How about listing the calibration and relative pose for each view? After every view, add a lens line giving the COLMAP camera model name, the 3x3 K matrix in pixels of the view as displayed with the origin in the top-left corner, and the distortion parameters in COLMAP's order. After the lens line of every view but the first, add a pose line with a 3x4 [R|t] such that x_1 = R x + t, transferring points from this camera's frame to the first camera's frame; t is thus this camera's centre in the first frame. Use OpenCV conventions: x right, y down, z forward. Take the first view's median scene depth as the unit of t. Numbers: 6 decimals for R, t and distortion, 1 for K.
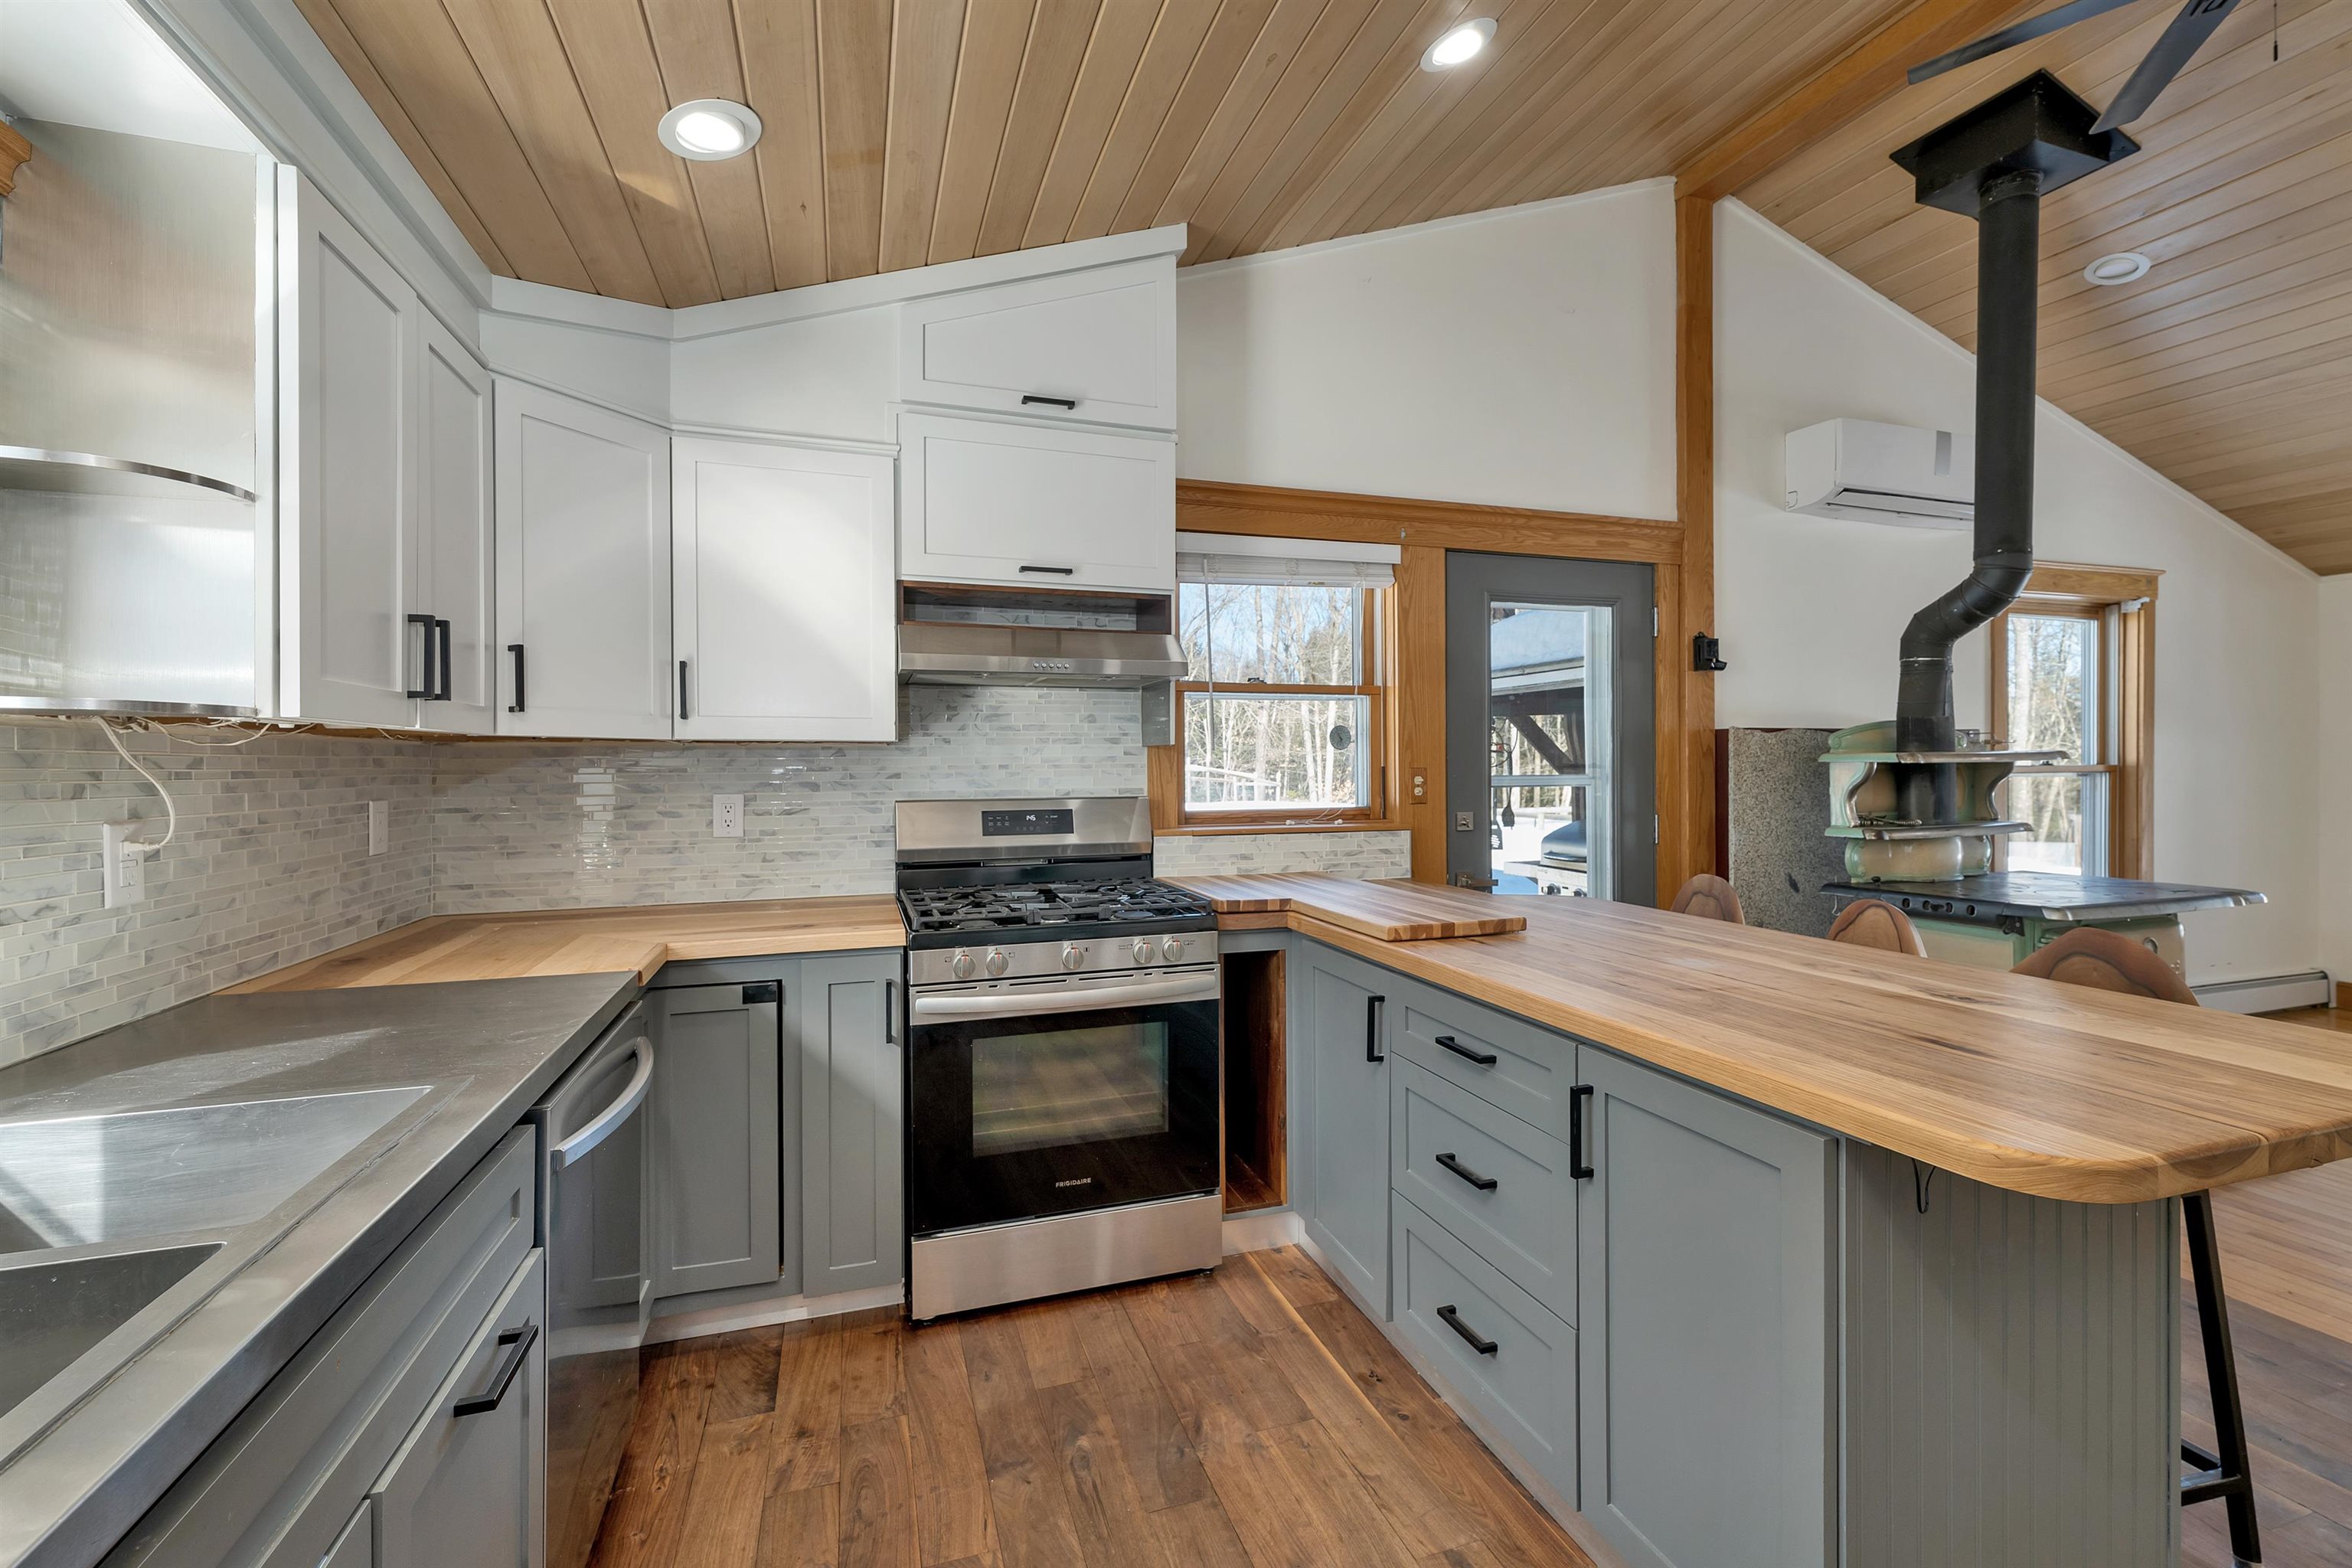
lens RADIAL K [[985.3, 0, 1165.3], [0, 985.3, 770.7], [0, 0, 1]] dist [0.002773, 0.000228]
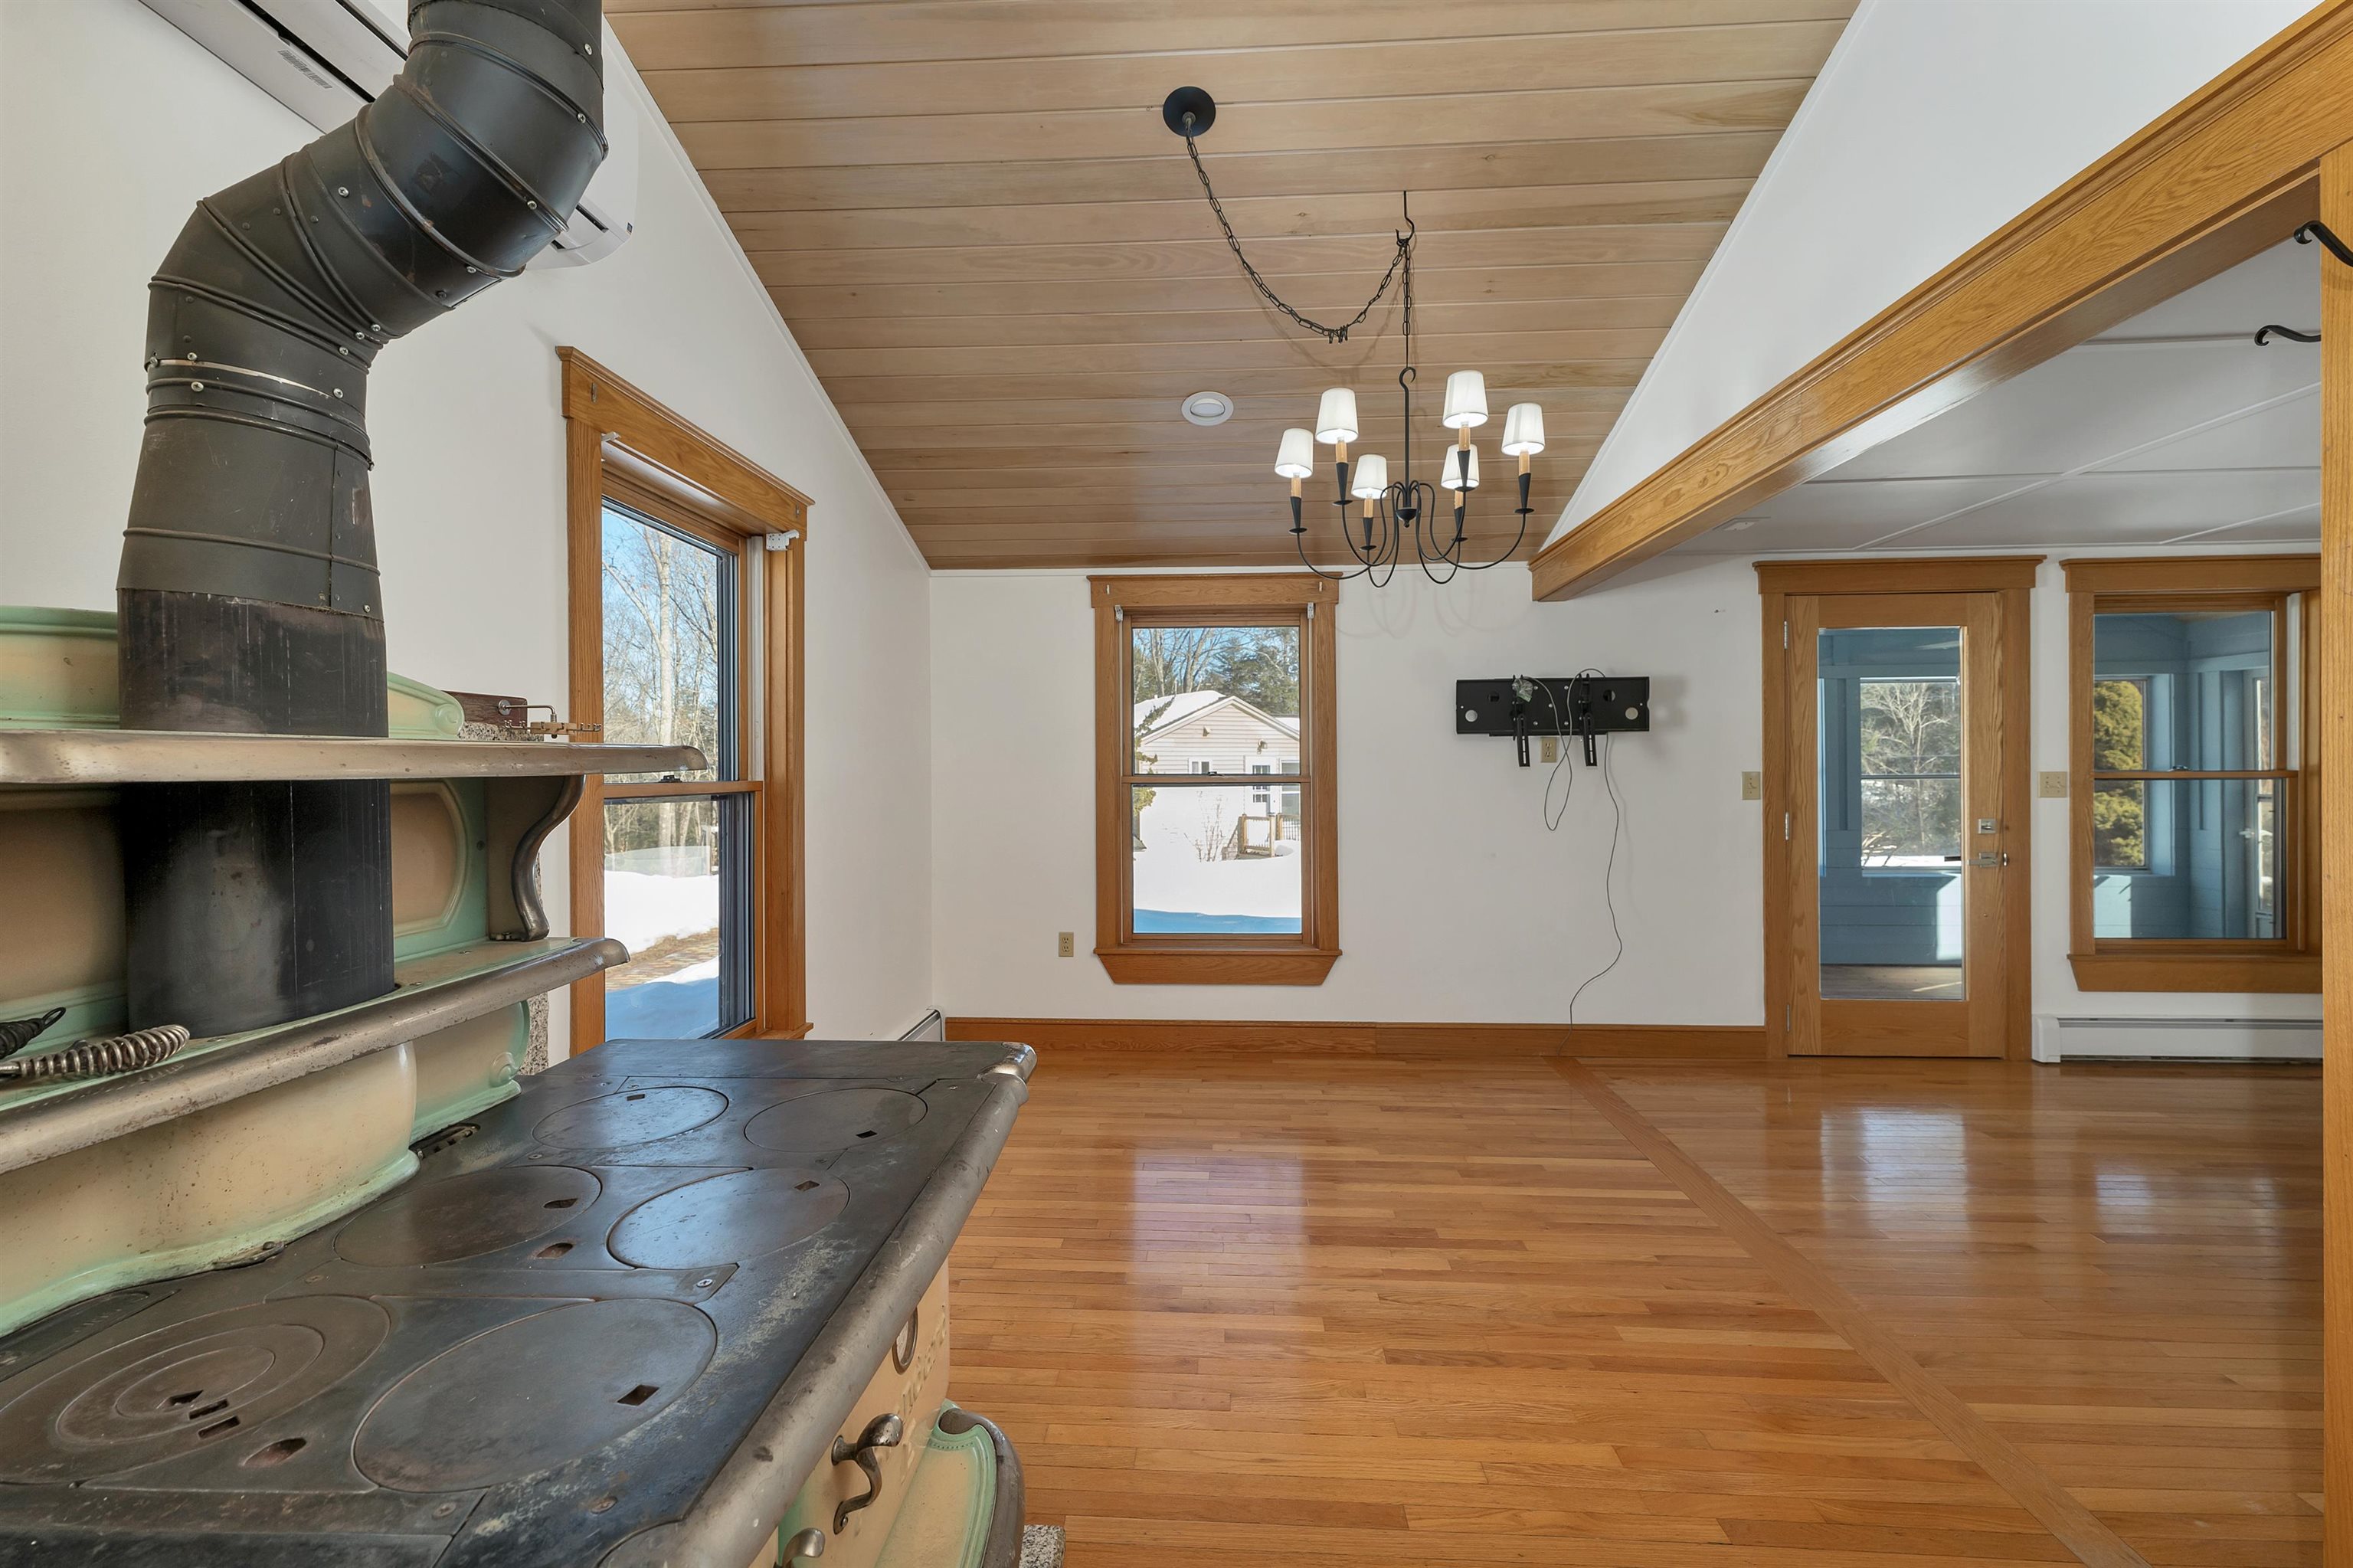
lens RADIAL K [[985.7, 0, 1167.7], [0, 985.7, 778.0], [0, 0, 1]] dist [0.002773, 0.000228]
pose [[0.377922, -0.003583, 0.925831, 0.640419], [0.011186, 0.999937, -0.000696, -0.005891], [-0.925770, 0.010620, 0.377938, 0.705232]]
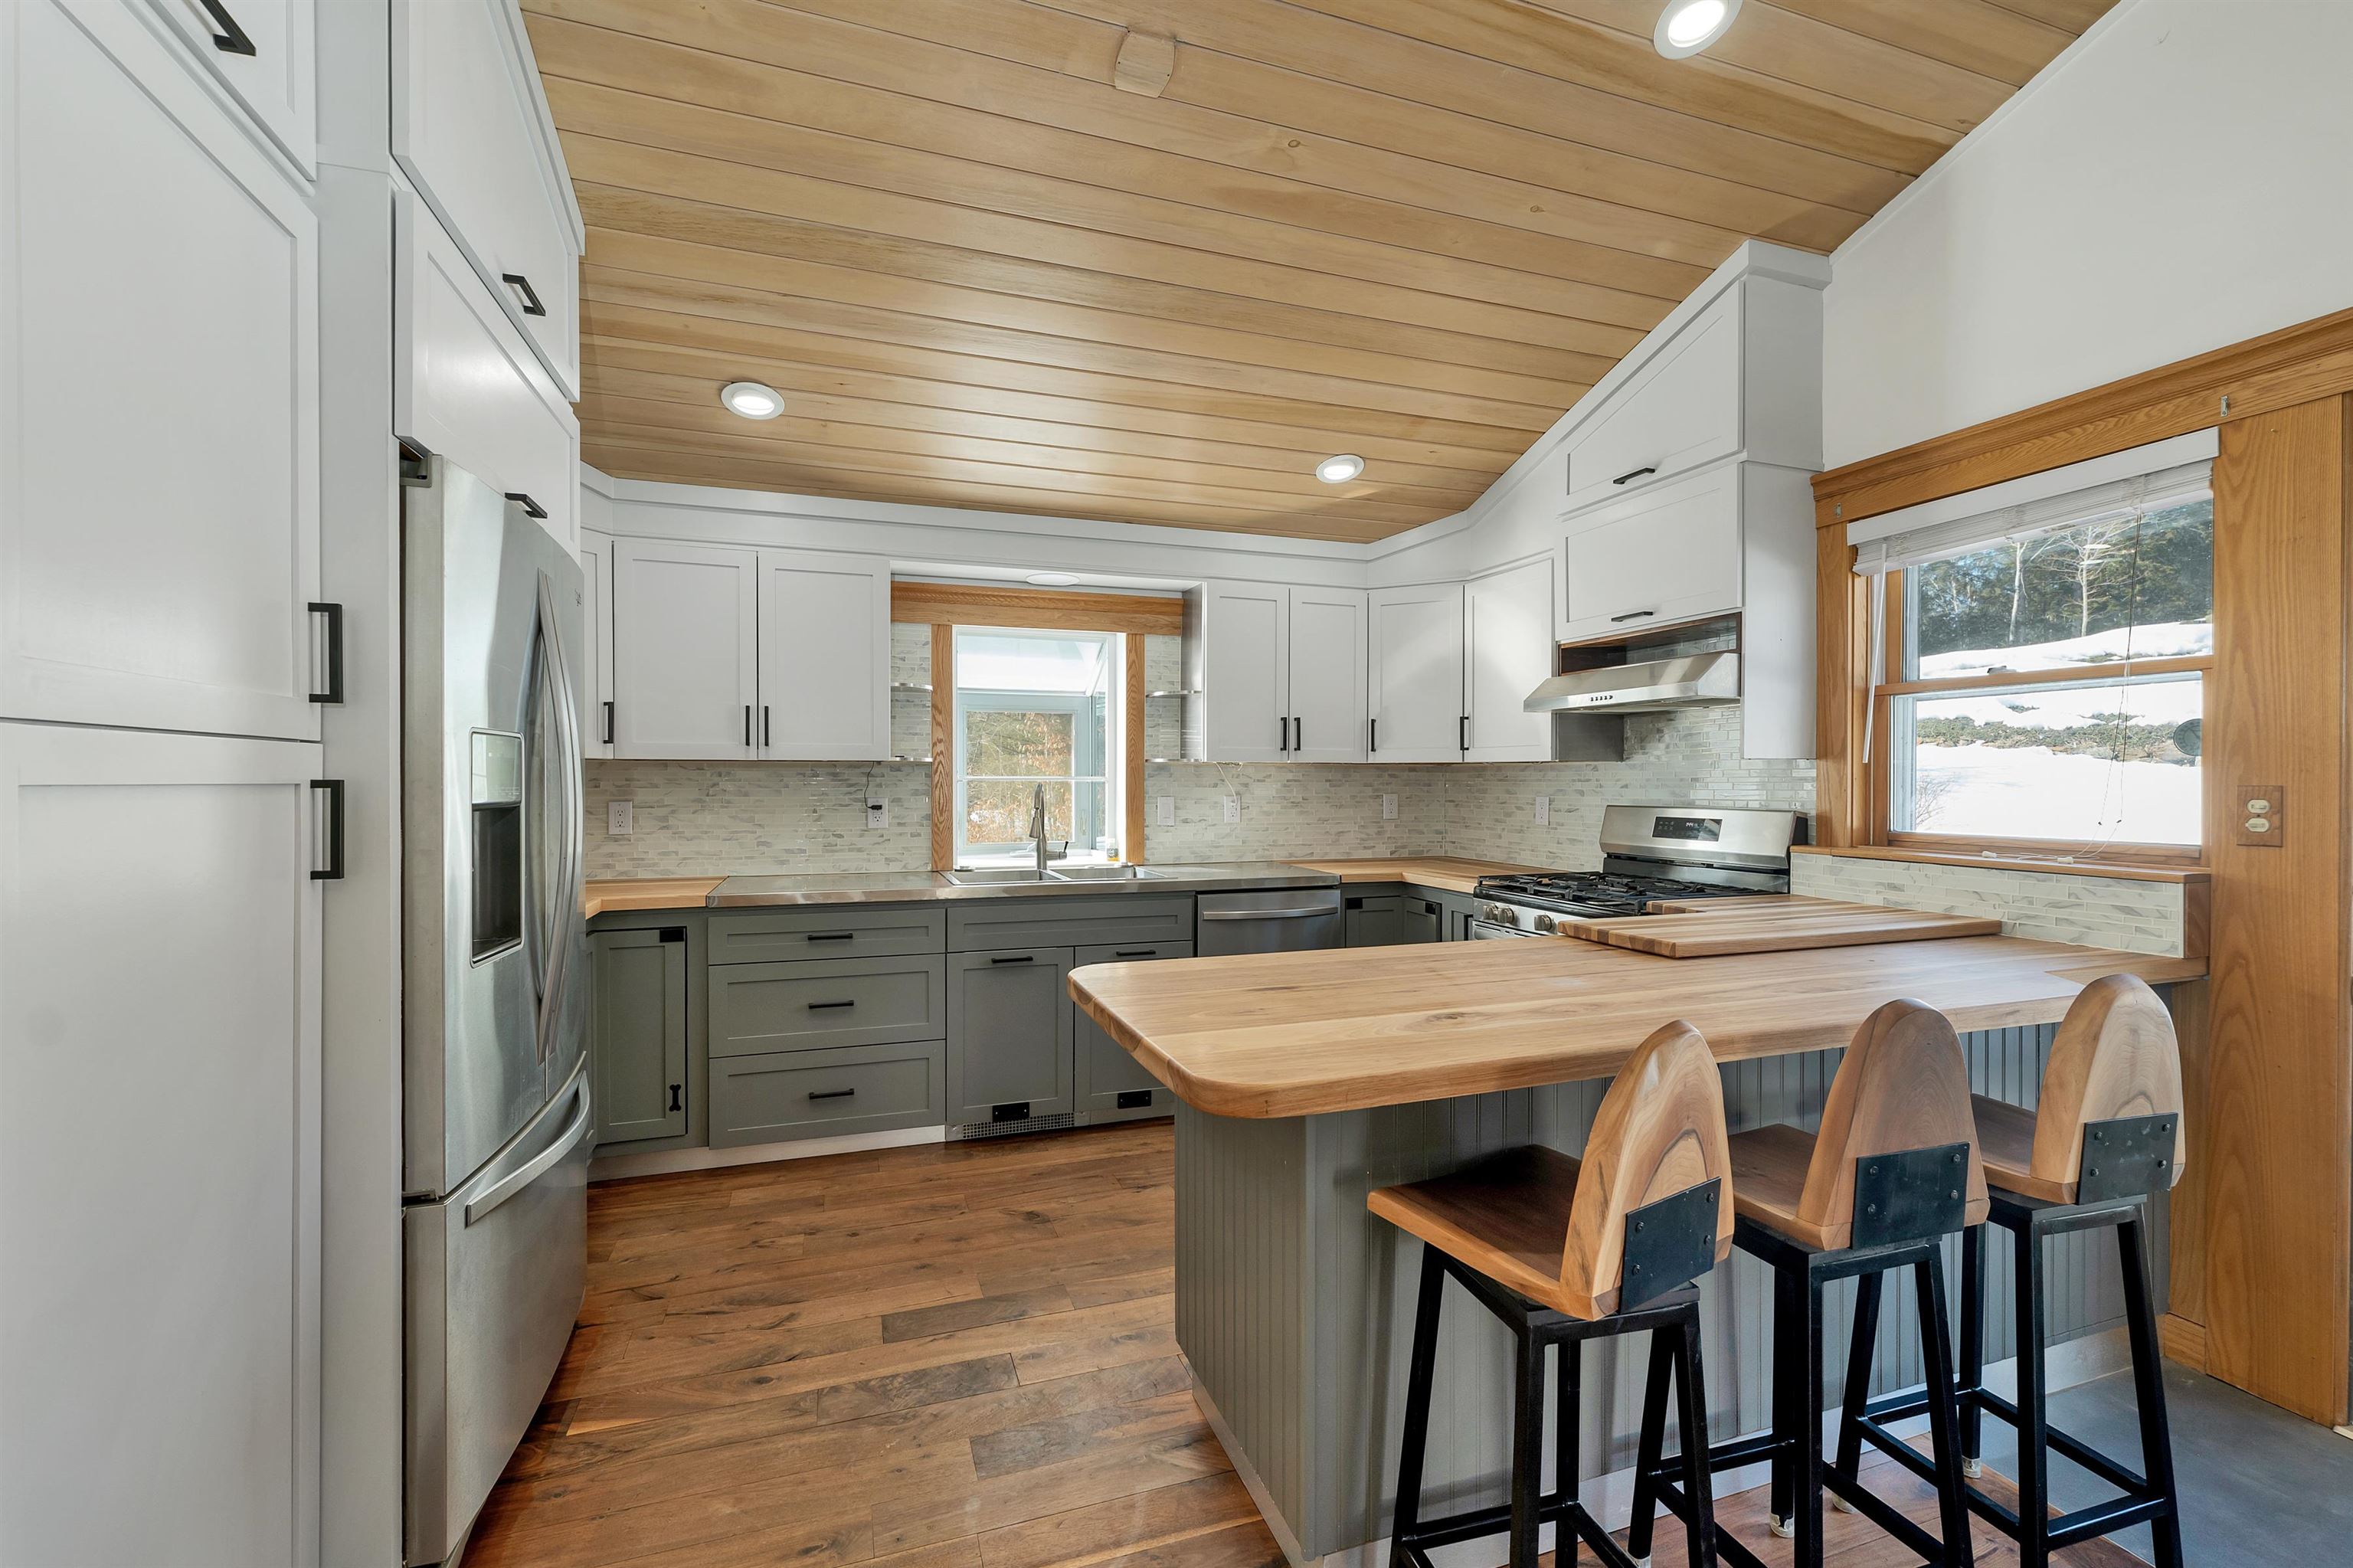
lens RADIAL K [[985.7, 0, 1189.6], [0, 985.7, 792.6], [0, 0, 1]] dist [0.002773, 0.000228]
pose [[0.025479, 0.019673, -0.999482, 0.841769], [-0.005550, 0.999794, 0.019538, -0.007025], [0.999660, 0.005050, 0.025583, 0.335523]]
